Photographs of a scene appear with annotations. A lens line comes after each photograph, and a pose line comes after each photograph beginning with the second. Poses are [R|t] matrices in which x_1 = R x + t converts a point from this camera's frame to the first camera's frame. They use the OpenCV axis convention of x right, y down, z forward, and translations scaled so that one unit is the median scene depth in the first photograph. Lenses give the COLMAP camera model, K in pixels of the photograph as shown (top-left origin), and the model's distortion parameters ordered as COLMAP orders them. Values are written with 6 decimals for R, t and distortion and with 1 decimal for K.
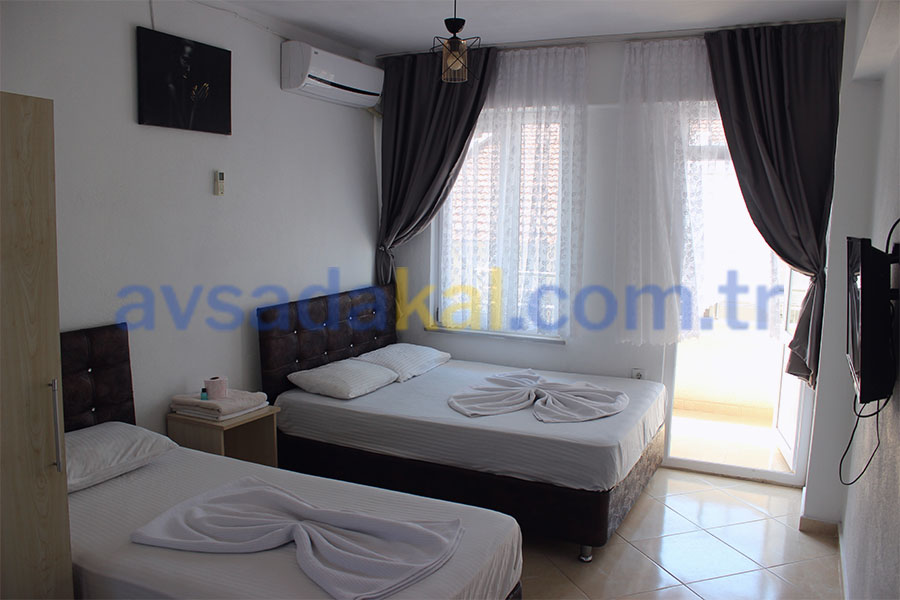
lens RADIAL K [[749.8, 0, 450.5], [0, 749.8, 322.2], [0, 0, 1]] dist [-0.063985, 0.078259]
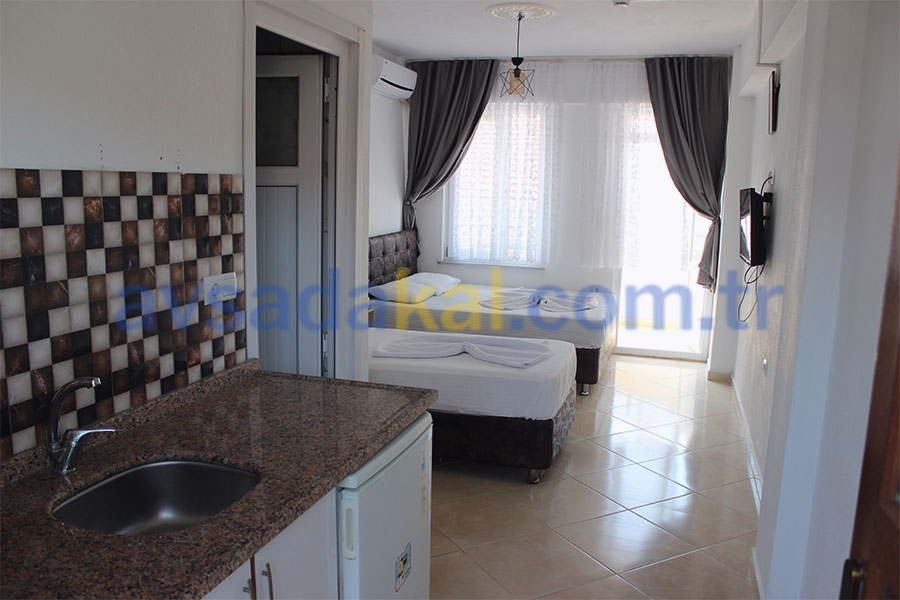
lens RADIAL K [[752.7, 0, 450.0], [0, 752.7, 300.0], [0, 0, 1]] dist [-0.003549, -0.000164]
pose [[0.987924, -0.012567, 0.154428, -0.270605], [0.011258, 0.999893, 0.009349, 0.077418], [-0.154529, -0.007497, 0.987960, -0.424612]]
